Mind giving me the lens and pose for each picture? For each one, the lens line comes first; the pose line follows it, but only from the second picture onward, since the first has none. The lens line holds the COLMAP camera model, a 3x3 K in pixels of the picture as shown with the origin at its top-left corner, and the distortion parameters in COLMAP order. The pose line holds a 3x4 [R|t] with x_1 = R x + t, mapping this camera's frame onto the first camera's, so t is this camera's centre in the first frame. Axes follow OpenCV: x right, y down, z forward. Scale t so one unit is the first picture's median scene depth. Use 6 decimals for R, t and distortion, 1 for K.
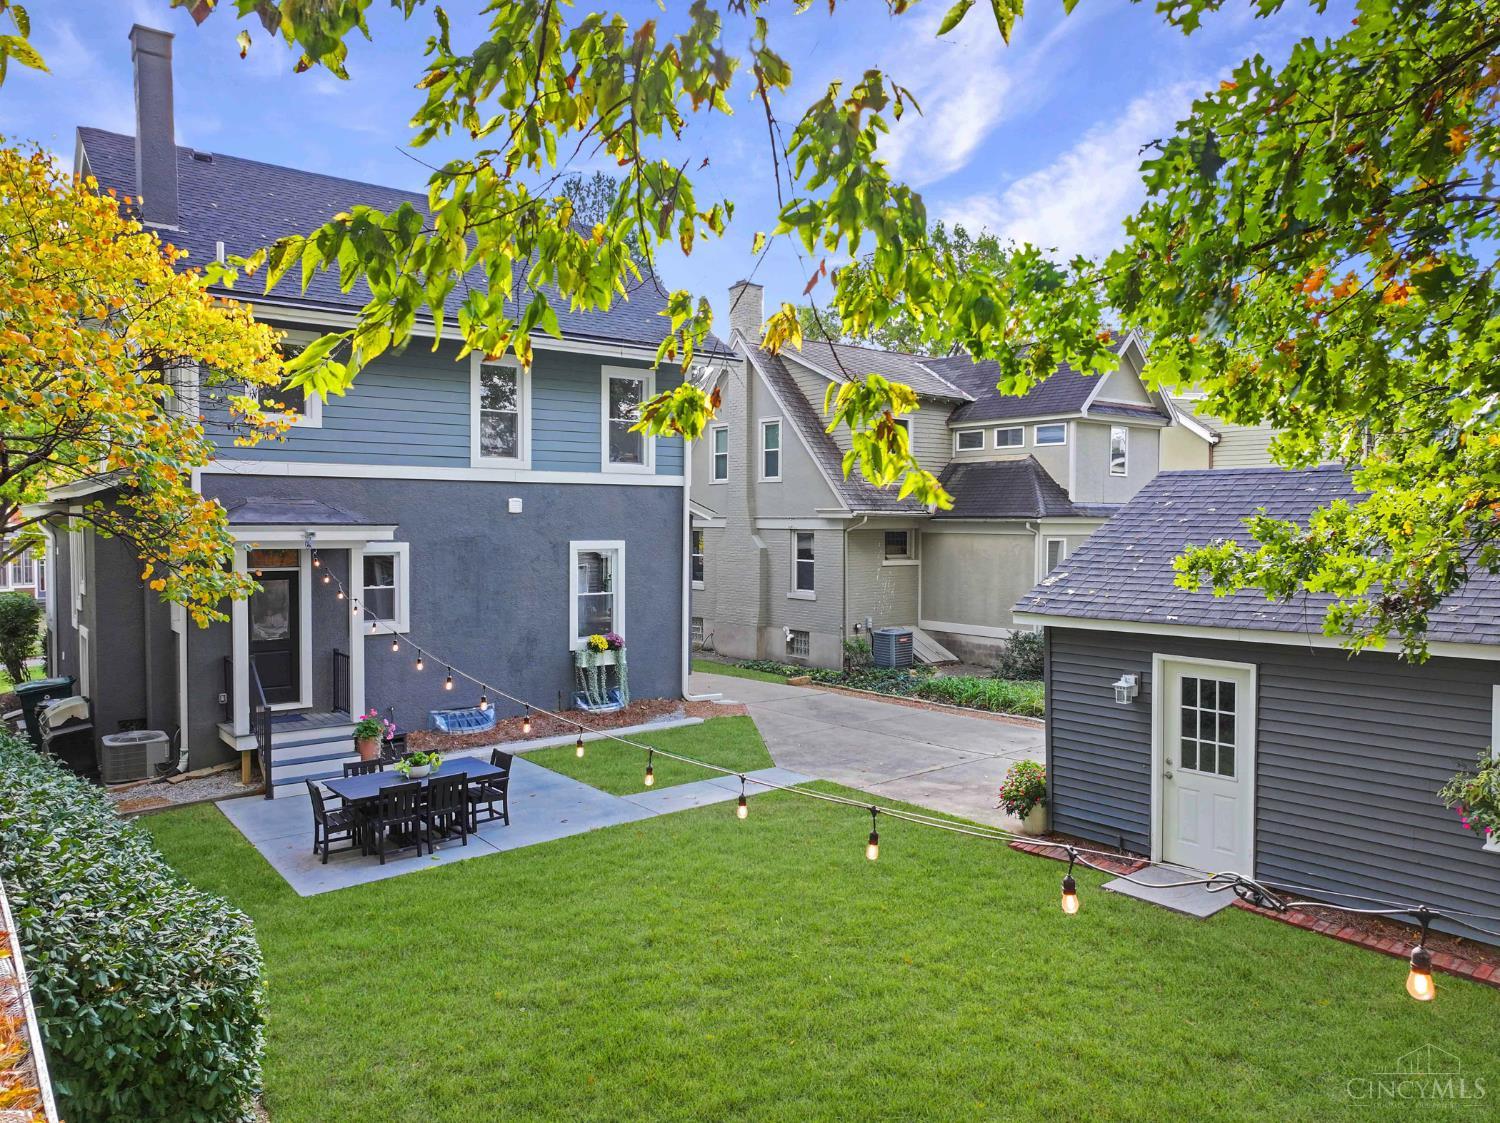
lens RADIAL K [[1058.8, 0, 787.9], [0, 1058.8, 533.3], [0, 0, 1]] dist [0.004891, 0.001767]
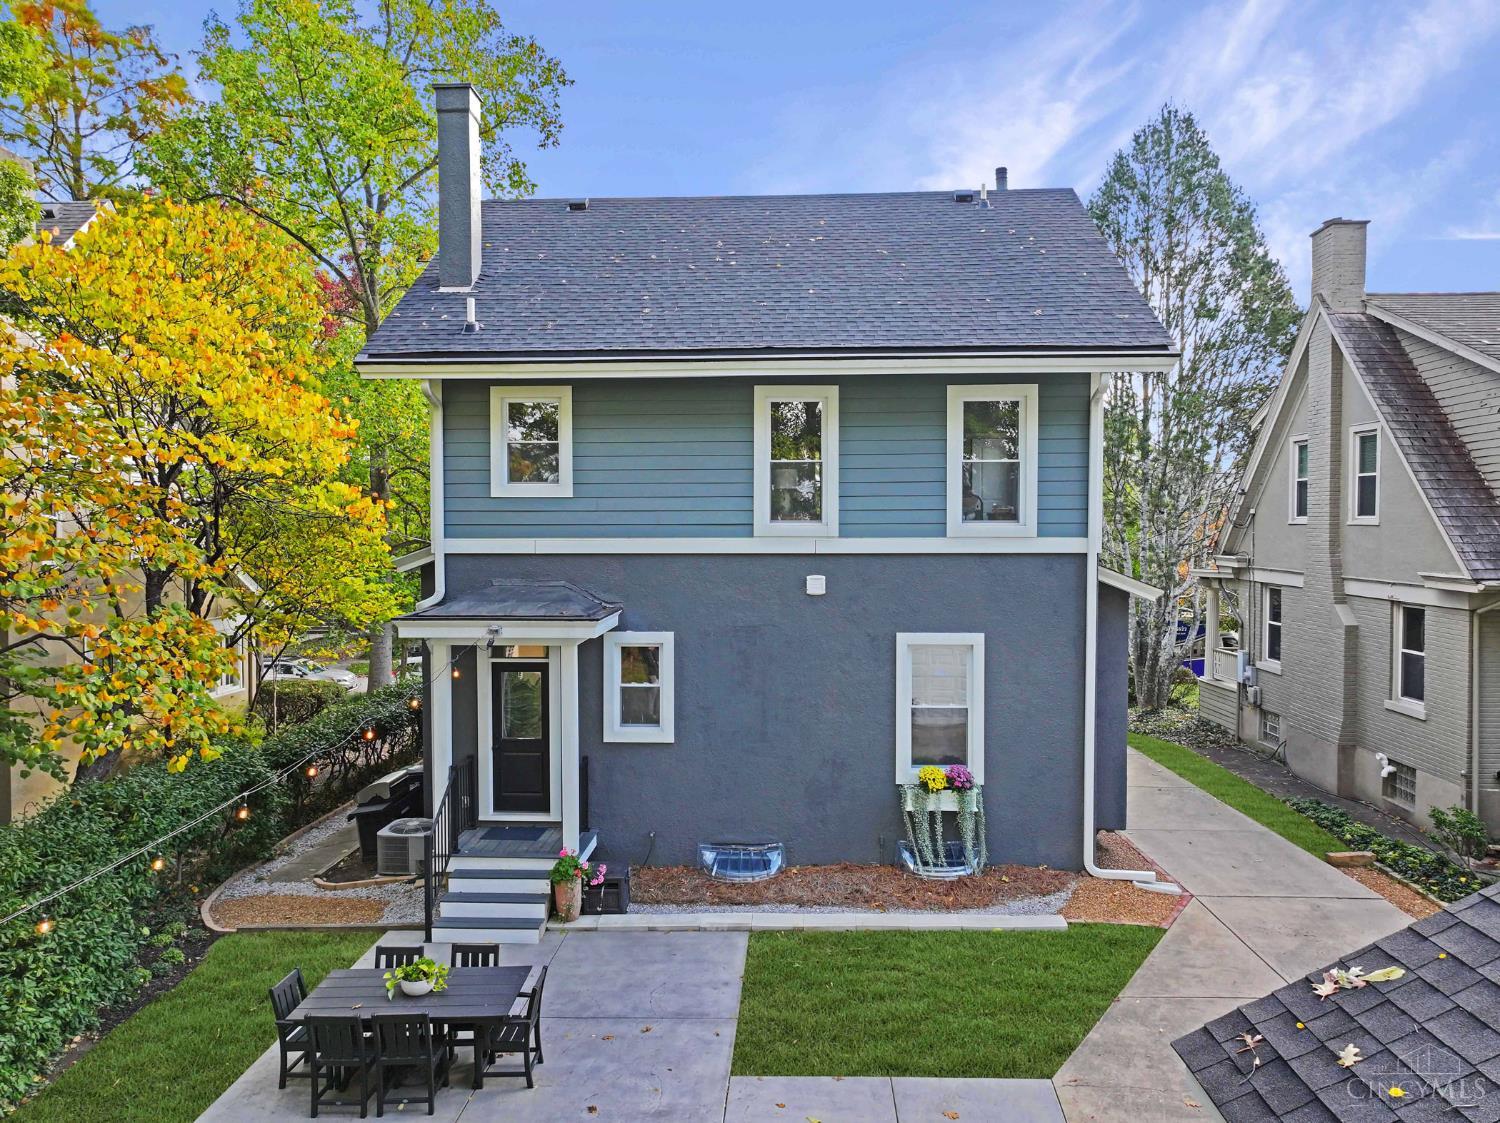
lens RADIAL K [[1078.0, 0, 757.3], [0, 1078.0, 529.8], [0, 0, 1]] dist [0.001409, 0.002883]
pose [[0.747120, 0.003676, -0.664679, 0.215721], [-0.006046, 0.999981, -0.001265, -0.062387], [0.664661, 0.004964, 0.747128, 0.385838]]
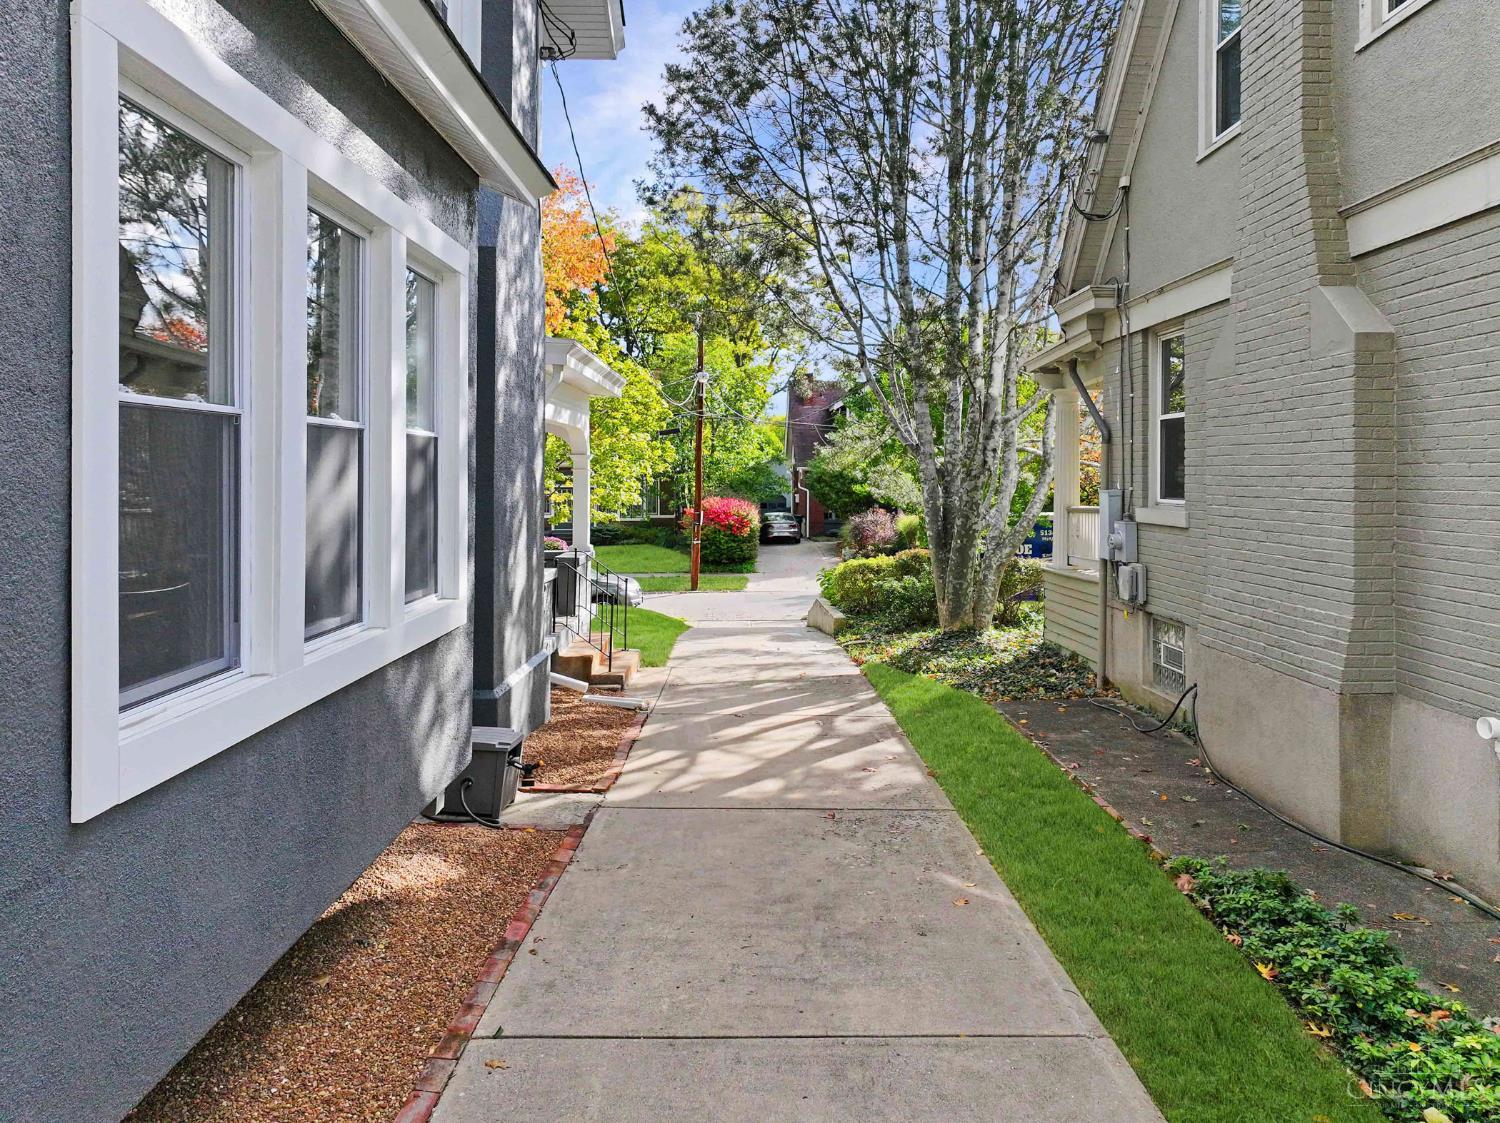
lens RADIAL K [[1034.6, 0, 743.8], [0, 1034.6, 471.8], [0, 0, 1]] dist [0.003091, 0.001159]
pose [[0.757588, -0.011027, -0.652640, 0.025843], [-0.003441, 0.999776, -0.020886, 0.071139], [0.652724, 0.018069, 0.757380, 1.122531]]
